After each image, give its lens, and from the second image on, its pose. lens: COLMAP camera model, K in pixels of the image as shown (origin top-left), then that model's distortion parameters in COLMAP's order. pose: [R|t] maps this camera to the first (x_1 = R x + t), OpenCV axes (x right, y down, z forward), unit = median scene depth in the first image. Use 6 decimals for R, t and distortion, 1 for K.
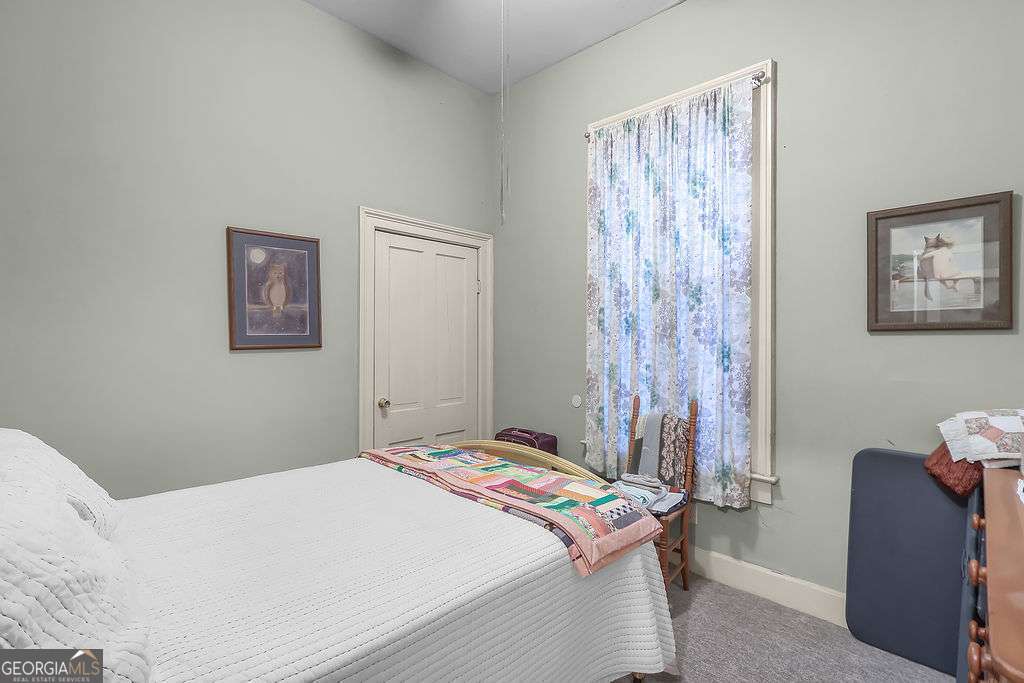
lens RADIAL K [[476.5, 0, 508.9], [0, 476.5, 335.8], [0, 0, 1]] dist [0.000404, 0.000133]
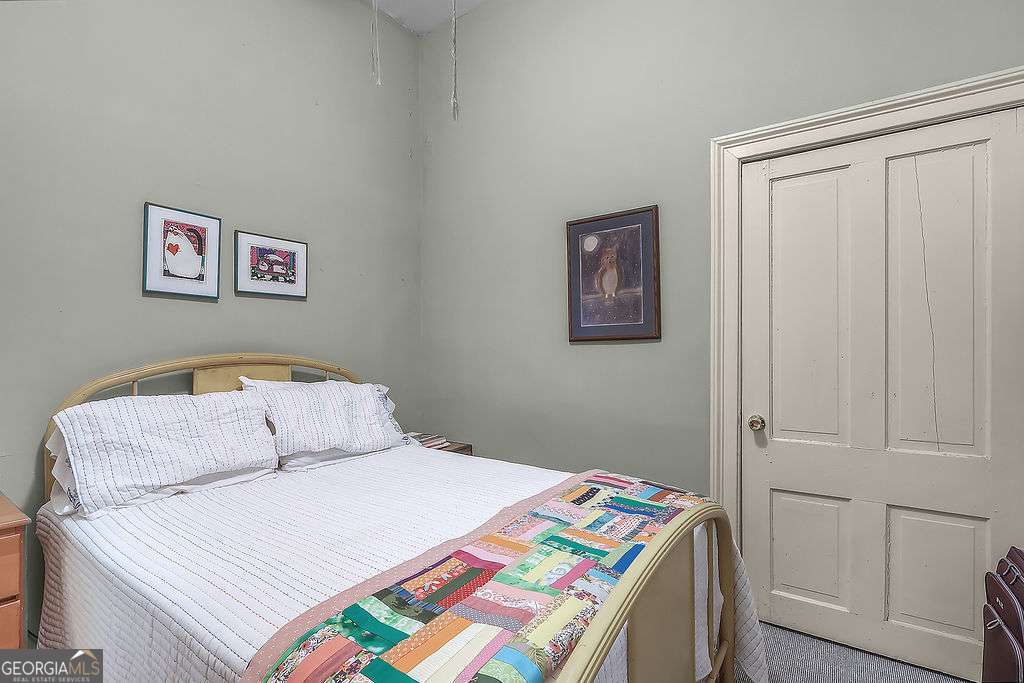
lens RADIAL K [[489.1, 0, 507.9], [0, 489.1, 341.0], [0, 0, 1]] dist [0.000011, 0.000009]
pose [[0.160333, -0.015627, -0.986939, 0.401925], [0.017387, 0.999764, -0.013005, 0.037175], [0.986910, -0.015074, 0.160567, 0.653761]]
